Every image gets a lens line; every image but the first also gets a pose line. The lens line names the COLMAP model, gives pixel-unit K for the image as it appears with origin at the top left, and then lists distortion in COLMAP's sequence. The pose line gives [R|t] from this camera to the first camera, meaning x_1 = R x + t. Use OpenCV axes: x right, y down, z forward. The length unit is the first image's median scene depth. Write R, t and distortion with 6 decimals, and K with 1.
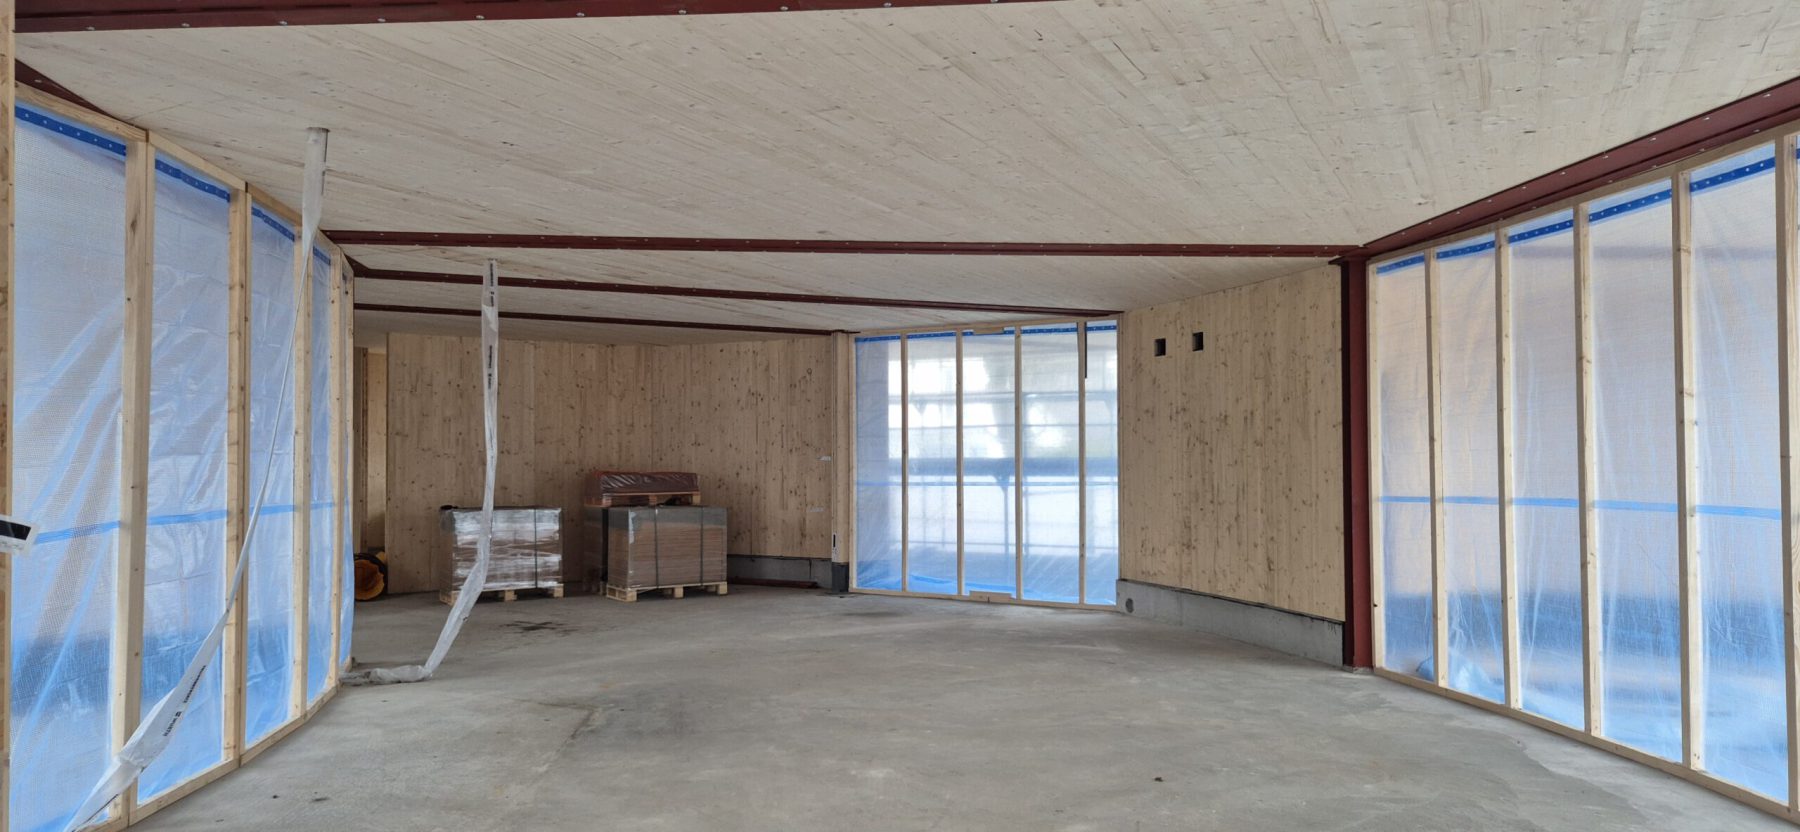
lens RADIAL K [[1222.1, 0, 885.0], [0, 1222.1, 395.9], [0, 0, 1]] dist [0.068262, -0.050818]
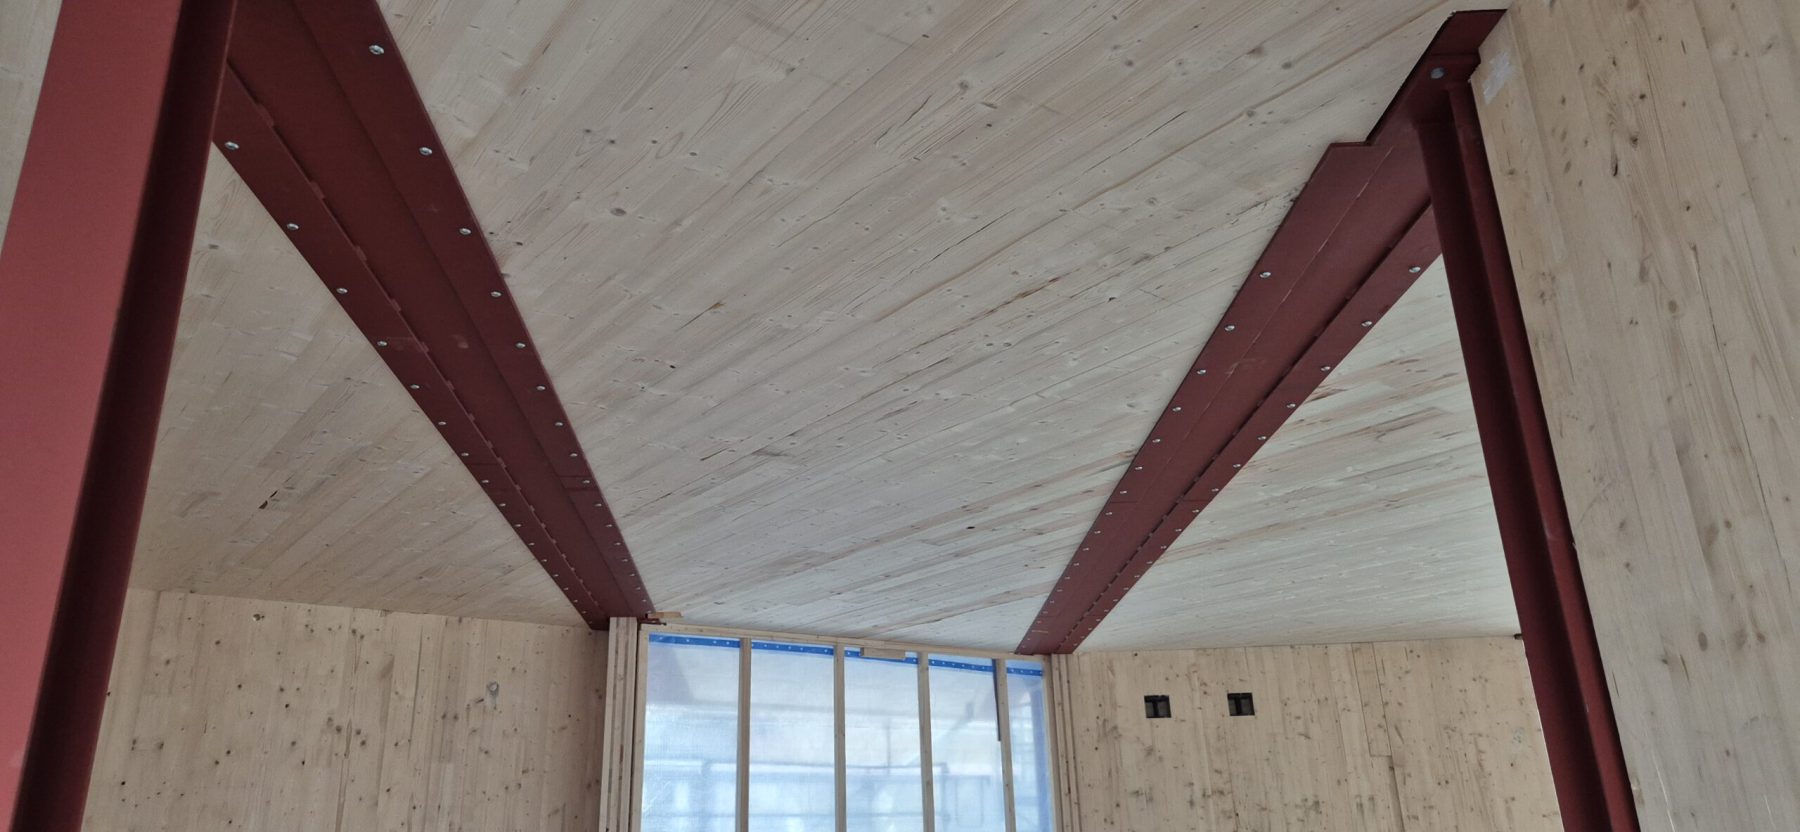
lens RADIAL K [[1222.1, 0, 885.0], [0, 1222.1, 395.9], [0, 0, 1]] dist [0.068262, -0.050818]
pose [[0.389012, 0.315062, 0.865682, -0.492143], [-0.017843, 0.942101, -0.334856, 0.033339], [-0.921060, 0.114816, 0.372110, 0.712818]]
